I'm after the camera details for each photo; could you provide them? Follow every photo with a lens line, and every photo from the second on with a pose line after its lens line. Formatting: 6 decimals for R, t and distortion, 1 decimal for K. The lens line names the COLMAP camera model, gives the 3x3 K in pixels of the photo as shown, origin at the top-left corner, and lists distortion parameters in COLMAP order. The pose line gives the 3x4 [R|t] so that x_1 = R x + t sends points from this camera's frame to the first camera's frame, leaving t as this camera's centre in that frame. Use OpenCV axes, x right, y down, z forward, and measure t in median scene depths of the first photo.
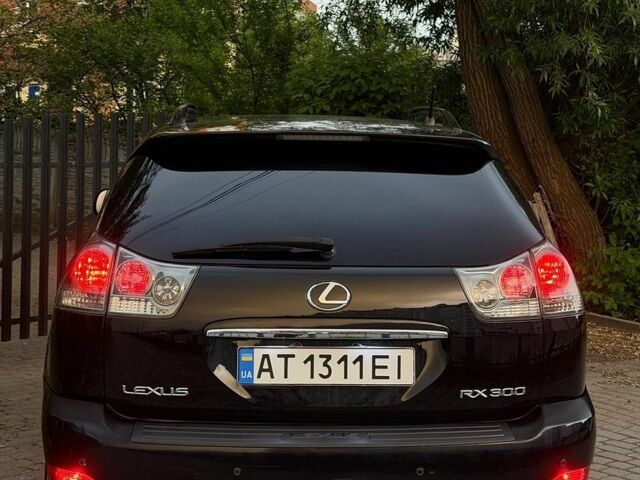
lens RADIAL K [[1199.9, 0, 316.3], [0, 1199.9, 243.5], [0, 0, 1]] dist [0.178853, 0.000000]
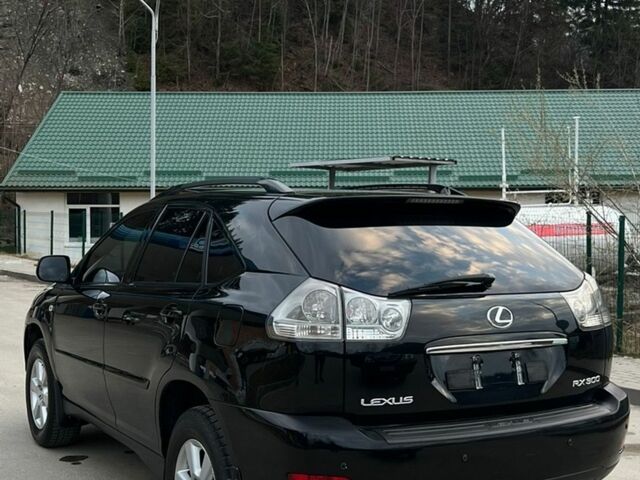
lens RADIAL K [[923.1, 0, 318.2], [0, 923.1, 237.8], [0, 0, 1]] dist [0.074376, 0.000000]
pose [[0.892695, -0.014814, 0.450418, -0.618237], [0.049363, 0.996660, -0.065054, 0.013078], [-0.447950, 0.080308, 0.890445, 0.172041]]
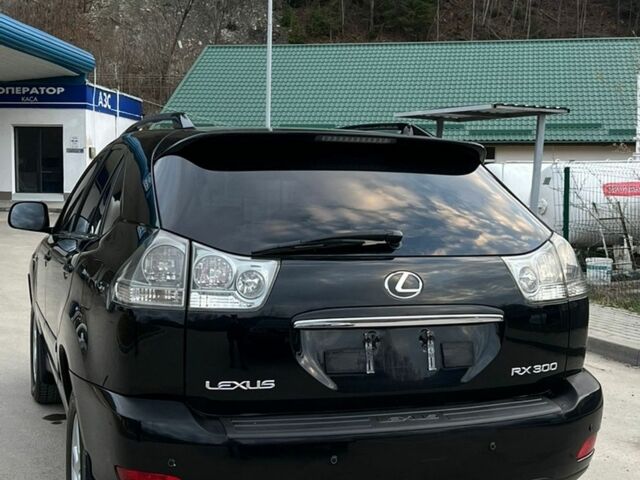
lens RADIAL K [[923.1, 0, 317.3], [0, 923.1, 246.1], [0, 0, 1]] dist [0.074376, 0.000000]
pose [[0.957867, -0.016189, 0.286754, -0.288227], [0.021450, 0.999654, -0.015215, 0.020210], [-0.286409, 0.020725, 0.957883, 0.246006]]
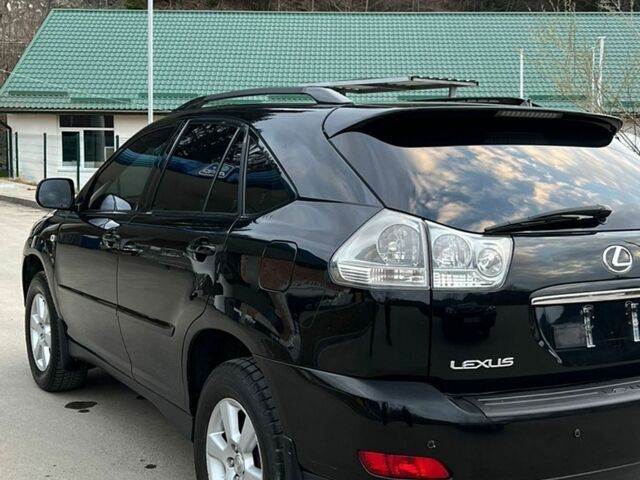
lens RADIAL K [[923.1, 0, 315.5], [0, 923.1, 242.2], [0, 0, 1]] dist [0.074376, 0.000000]
pose [[0.890804, -0.044899, 0.452163, -0.591930], [0.040874, 0.998990, 0.018672, 0.002537], [-0.452545, 0.001849, 0.891740, 0.380837]]
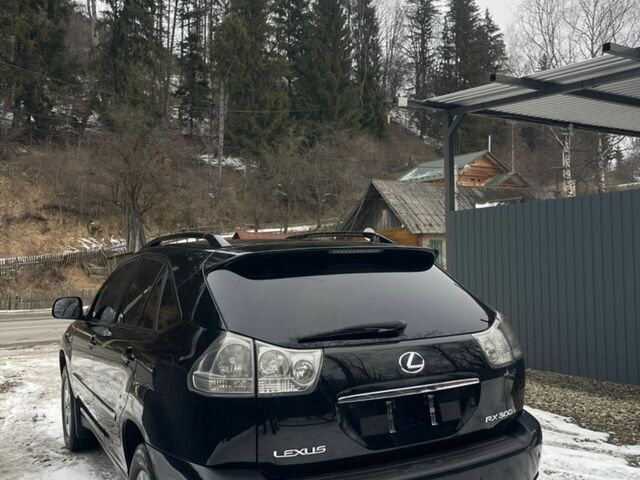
lens RADIAL K [[642.3, 0, 315.3], [0, 642.3, 235.1], [0, 0, 1]] dist [0.047300, 0.000000]
pose [[0.907431, -0.025028, 0.419456, -0.397701], [0.074941, 0.991860, -0.102941, -0.034007], [-0.413465, 0.124846, 0.901920, 0.345645]]
